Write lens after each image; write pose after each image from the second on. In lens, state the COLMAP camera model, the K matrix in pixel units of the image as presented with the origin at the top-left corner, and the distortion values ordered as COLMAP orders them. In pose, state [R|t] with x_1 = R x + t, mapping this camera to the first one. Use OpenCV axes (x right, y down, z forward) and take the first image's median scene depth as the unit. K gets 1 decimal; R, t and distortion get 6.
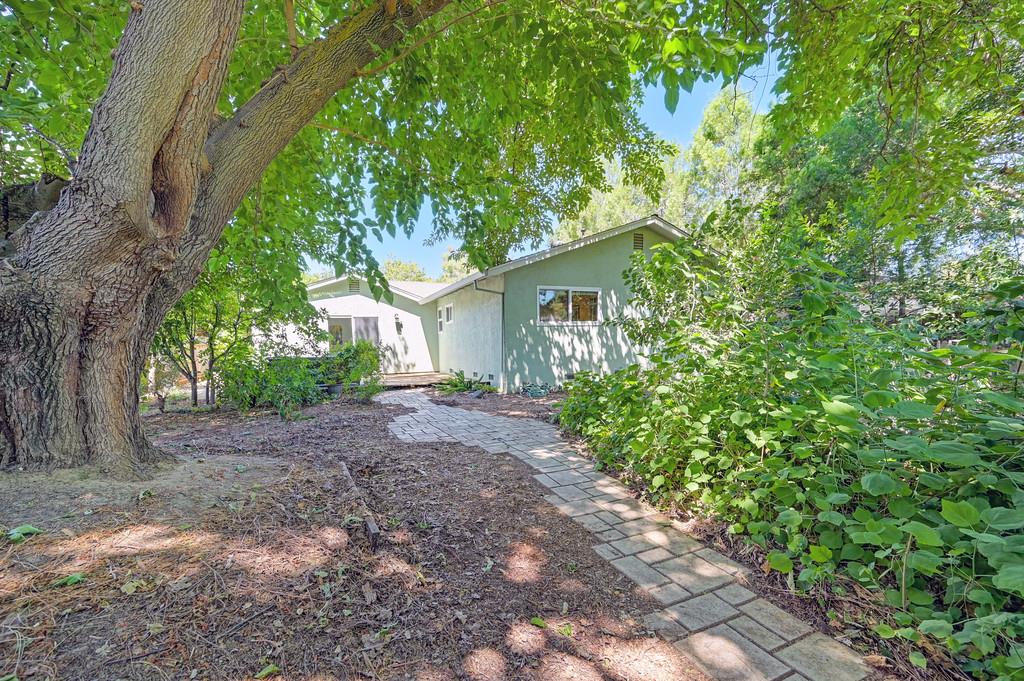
lens RADIAL K [[401.6, 0, 509.0], [0, 401.6, 341.1], [0, 0, 1]] dist [-0.002403, -0.000182]
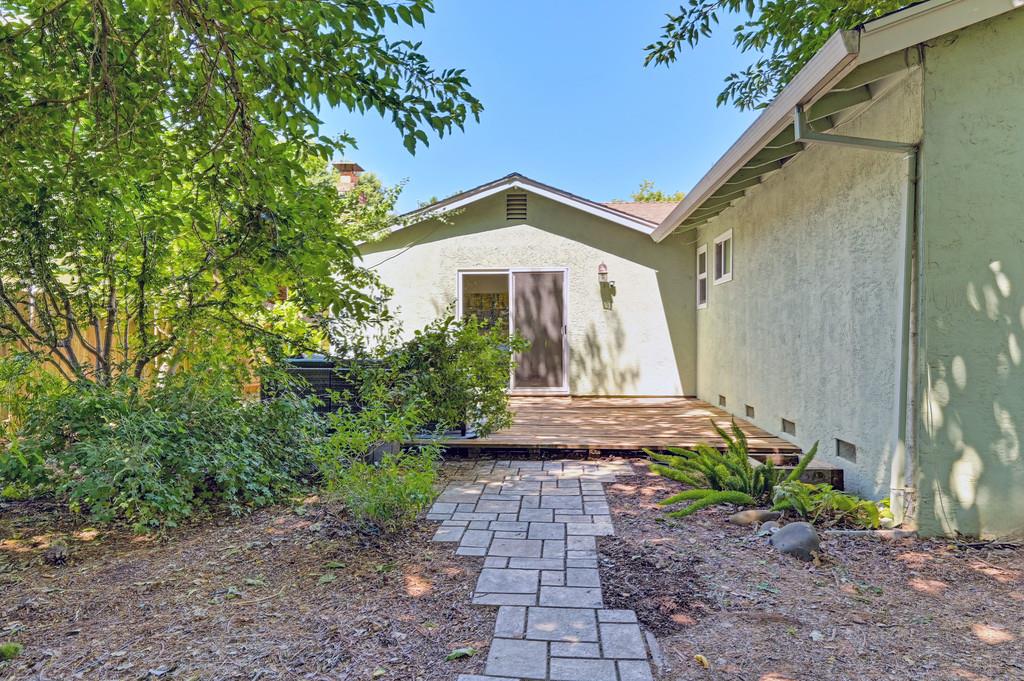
lens RADIAL K [[623.4, 0, 510.0], [0, 623.4, 338.6], [0, 0, 1]] dist [0.001623, 0.000109]
pose [[0.875123, 0.032589, -0.482802, -0.031557], [-0.022004, 0.999378, 0.027572, -0.000130], [0.483400, -0.013505, 0.875296, 0.359124]]
